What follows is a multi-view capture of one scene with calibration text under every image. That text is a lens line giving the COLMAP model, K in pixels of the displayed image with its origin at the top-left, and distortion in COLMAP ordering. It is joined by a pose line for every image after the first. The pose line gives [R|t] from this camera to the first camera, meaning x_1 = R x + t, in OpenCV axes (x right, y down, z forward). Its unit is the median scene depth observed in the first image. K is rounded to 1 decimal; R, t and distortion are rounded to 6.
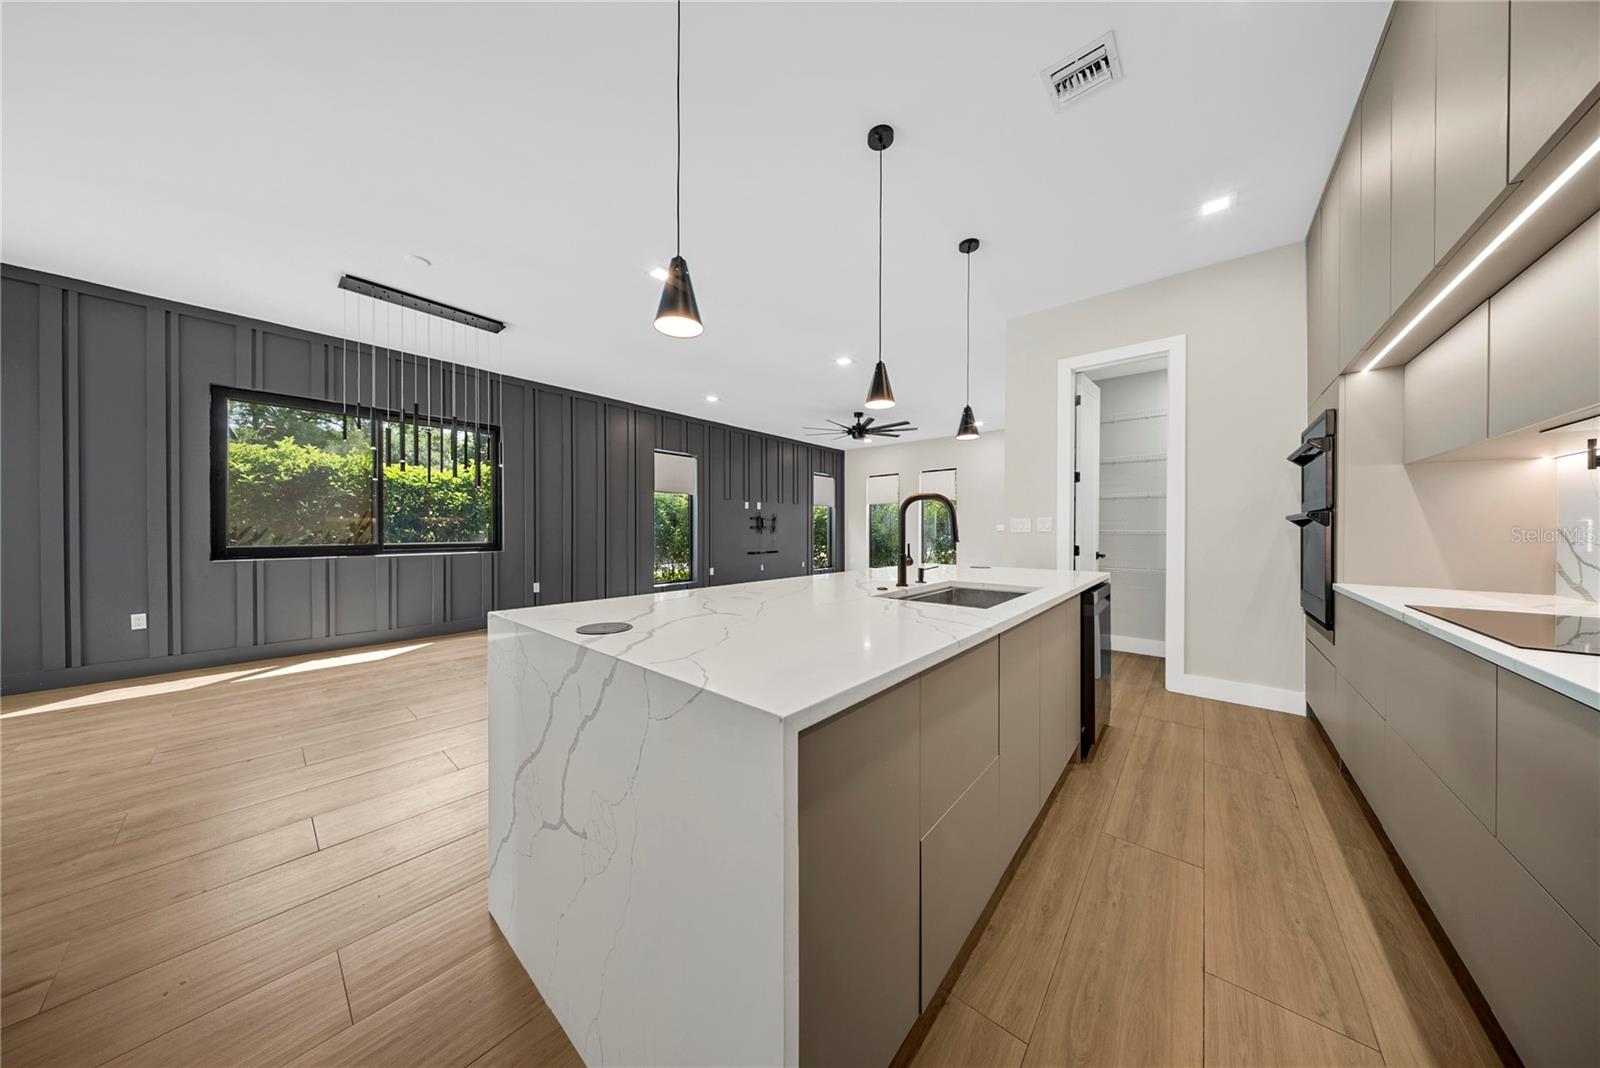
lens RADIAL K [[472.6, 0, 794.6], [0, 472.6, 528.2], [0, 0, 1]] dist [-0.003897, -0.001097]
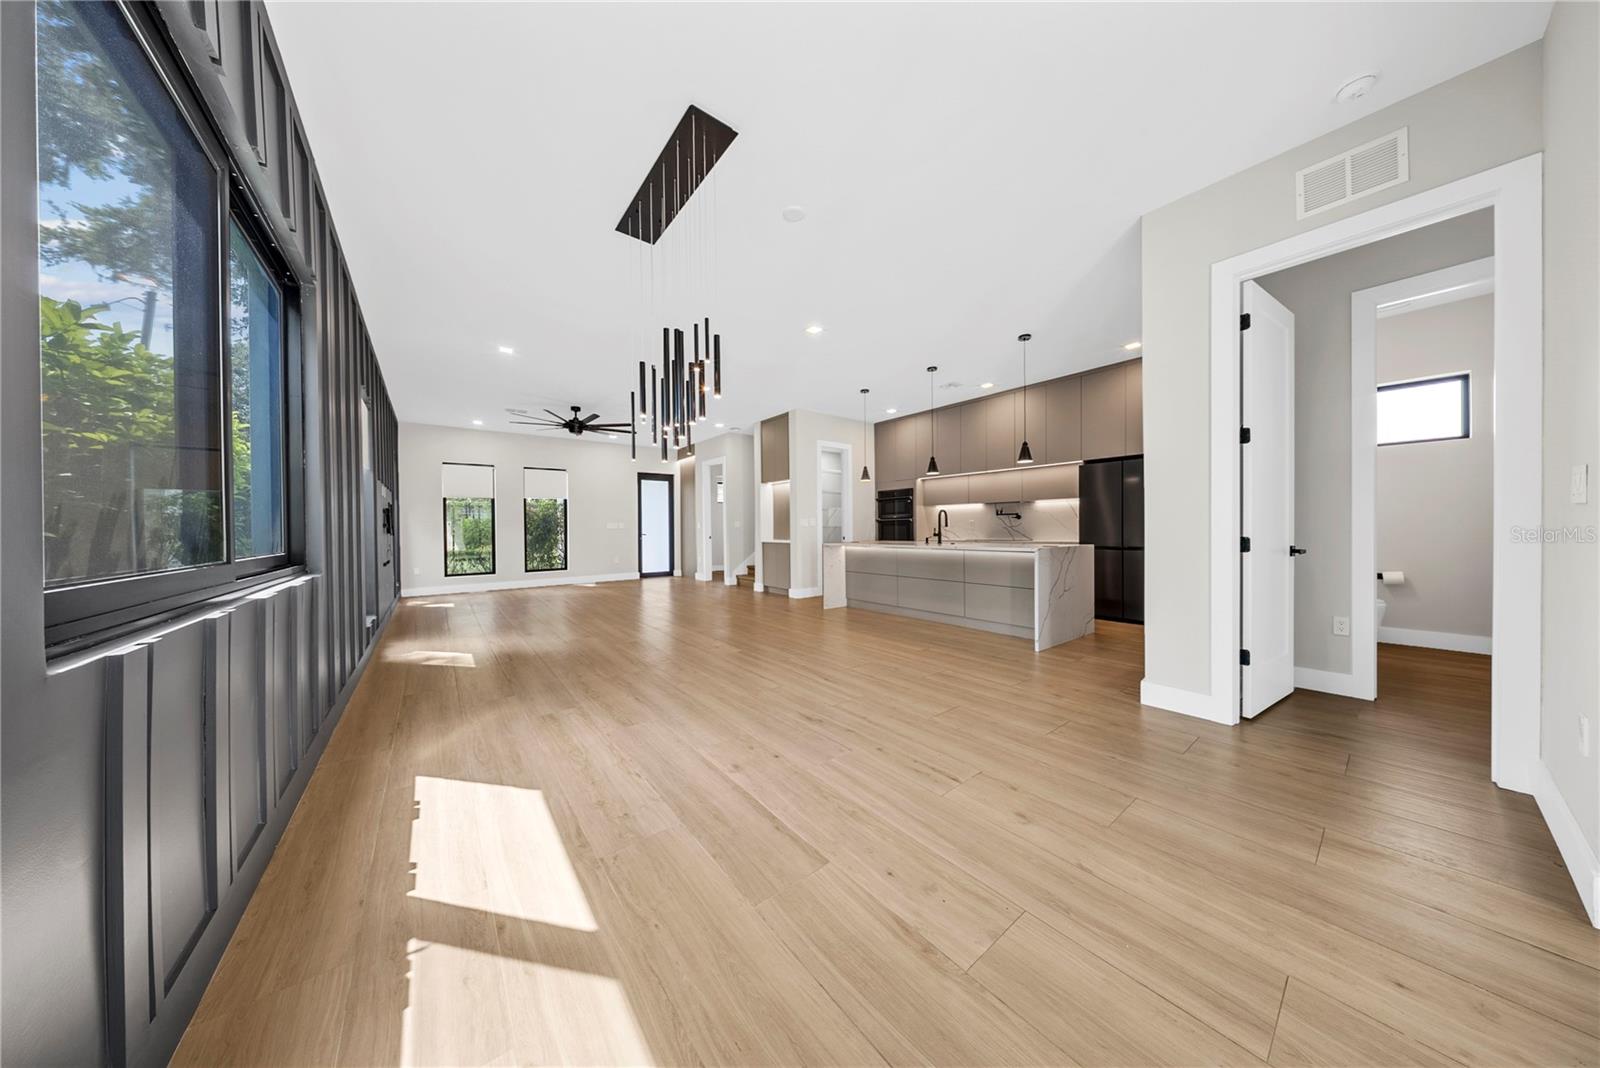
lens RADIAL K [[472.6, 0, 796.8], [0, 472.6, 528.5], [0, 0, 1]] dist [-0.003897, -0.001097]
pose [[0.199546, -0.005152, 0.979875, -1.142670], [0.009811, 0.999947, 0.003259, 0.010790], [-0.979839, 0.008963, 0.199586, 0.566239]]
